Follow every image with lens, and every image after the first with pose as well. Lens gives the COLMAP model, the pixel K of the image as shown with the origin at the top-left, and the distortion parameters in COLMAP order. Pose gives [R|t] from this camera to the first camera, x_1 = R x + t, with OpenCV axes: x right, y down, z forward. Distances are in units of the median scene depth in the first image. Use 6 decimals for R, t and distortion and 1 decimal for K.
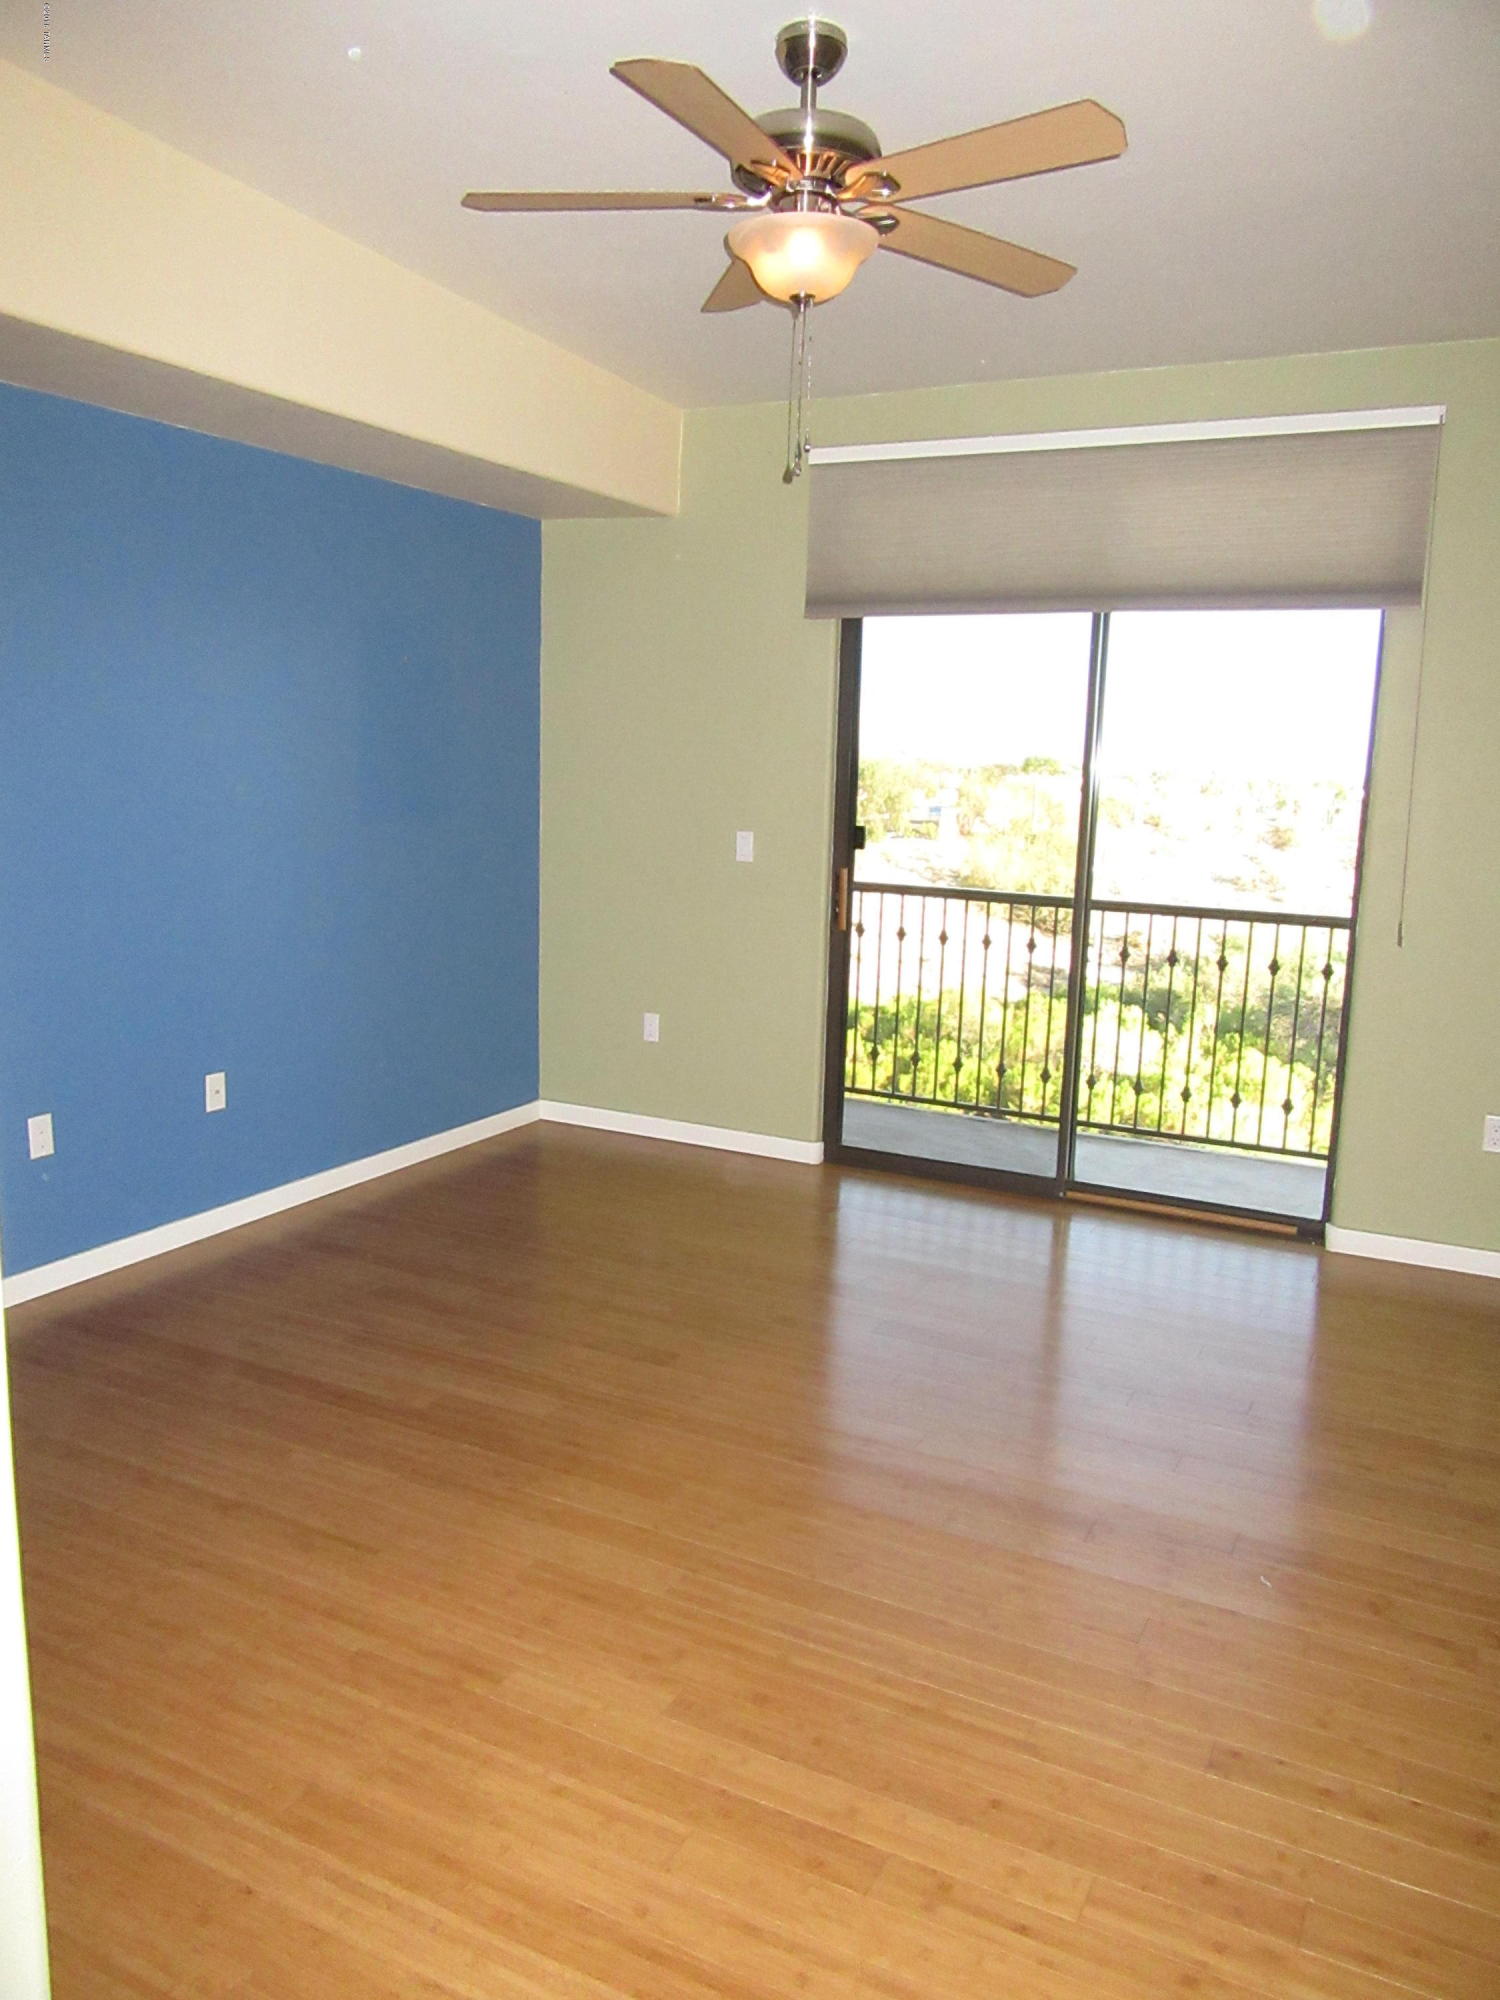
lens RADIAL K [[1486.8, 0, 753.8], [0, 1486.8, 1010.9], [0, 0, 1]] dist [-0.000642, 0.000946]
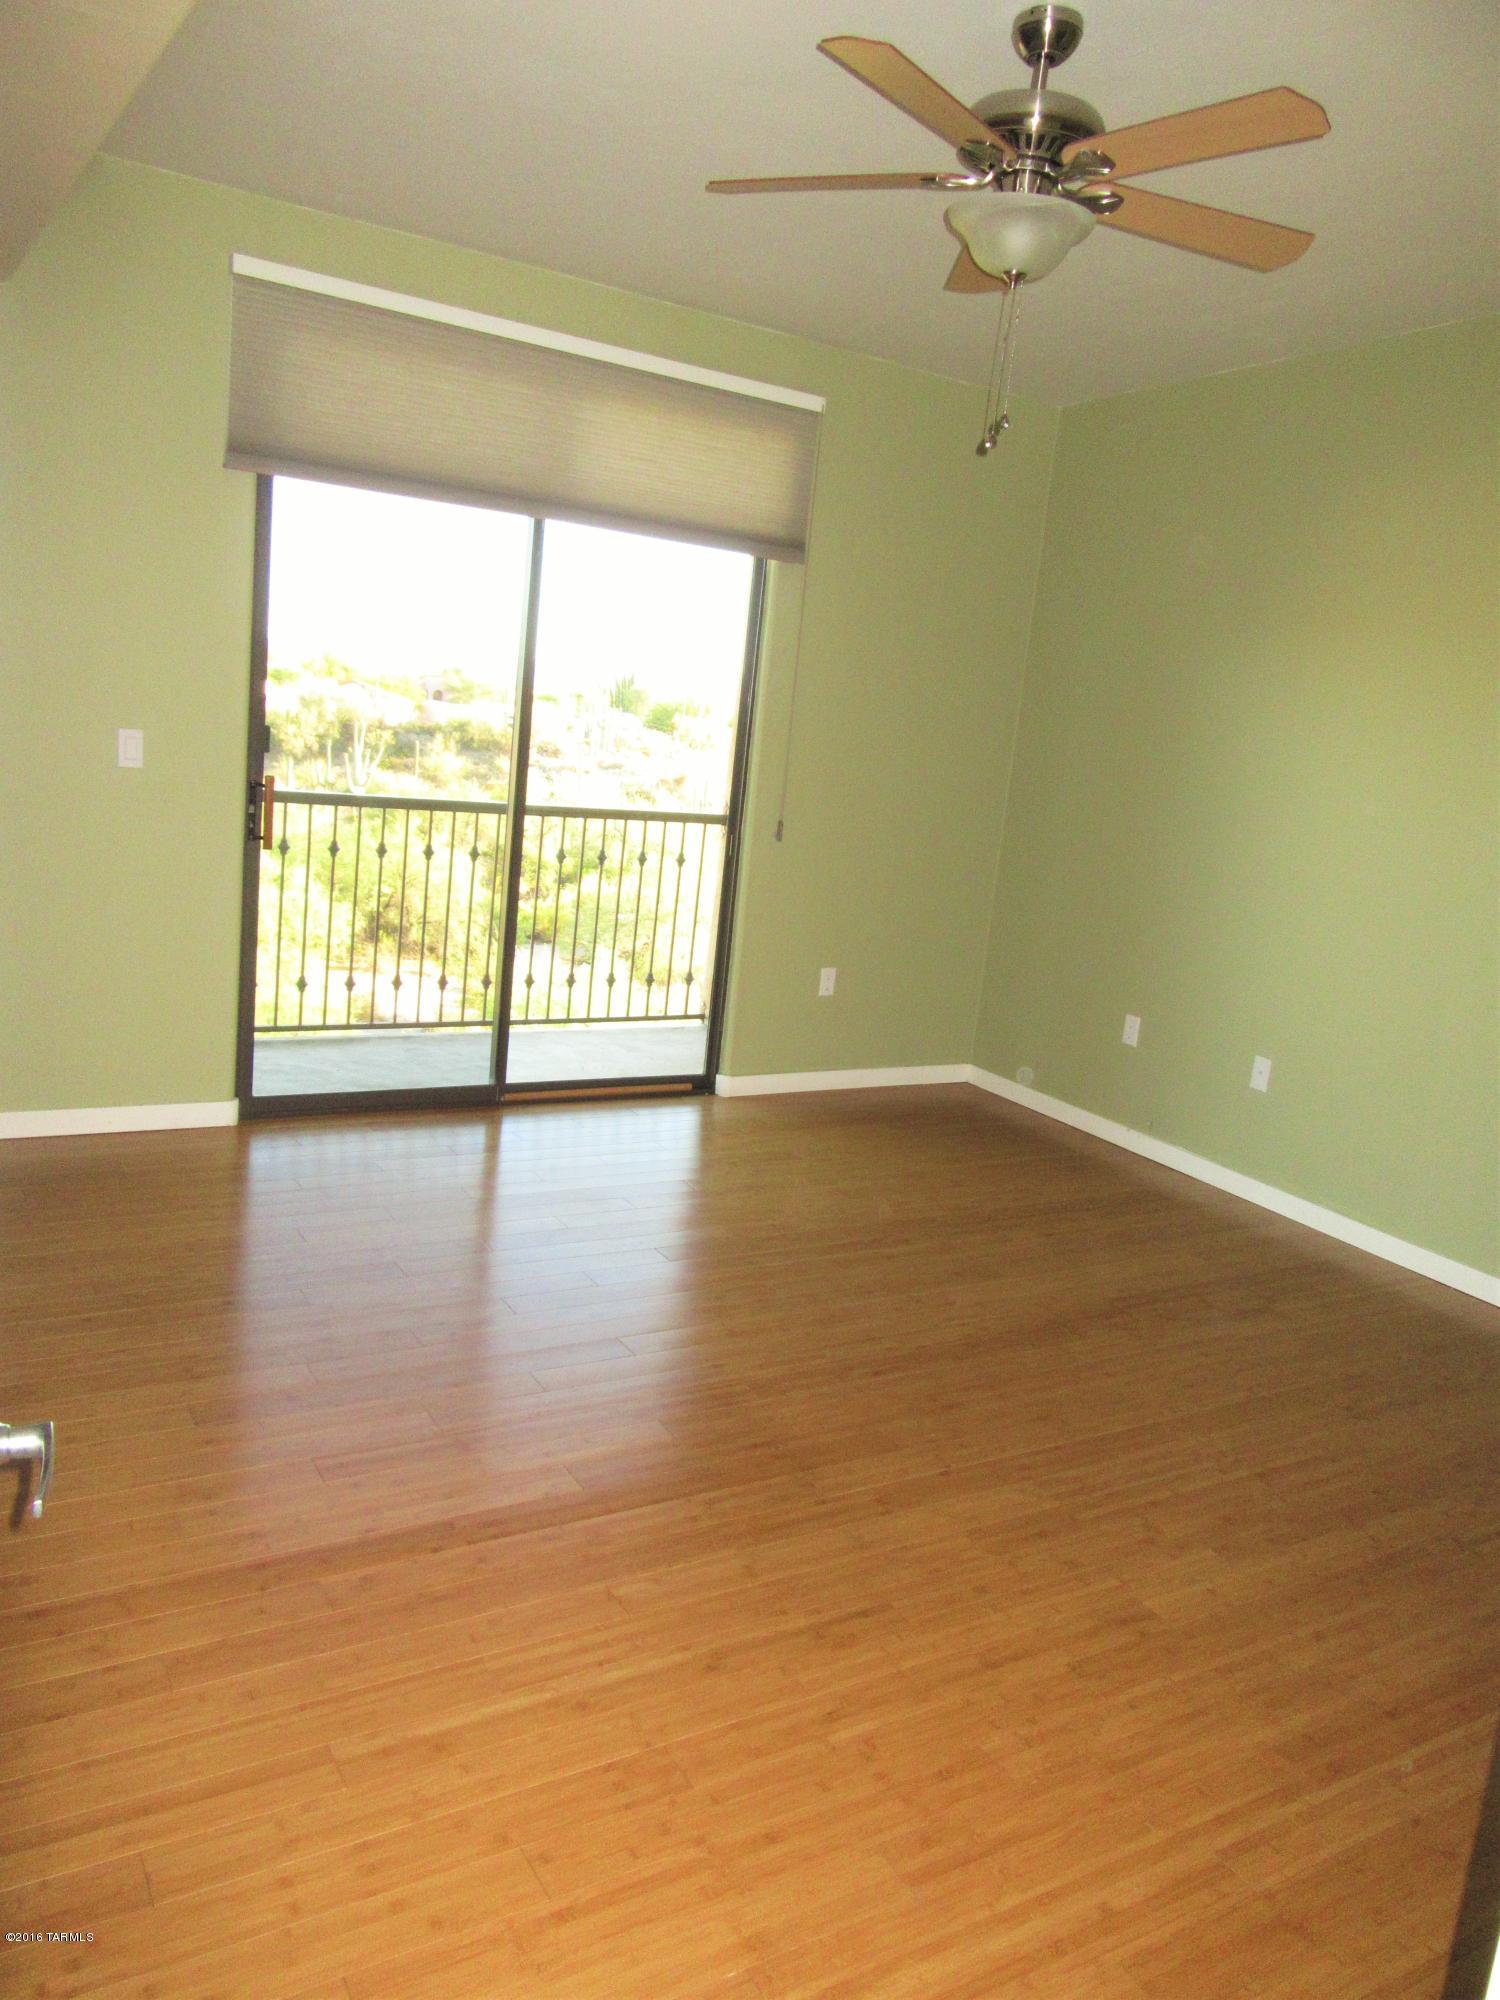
lens RADIAL K [[1486.8, 0, 755.6], [0, 1486.8, 989.7], [0, 0, 1]] dist [-0.000642, 0.000946]
pose [[0.519875, -0.143047, 0.842180, -0.542647], [0.061740, 0.989593, 0.129974, -0.070031], [-0.852008, -0.015574, 0.523297, 0.325791]]
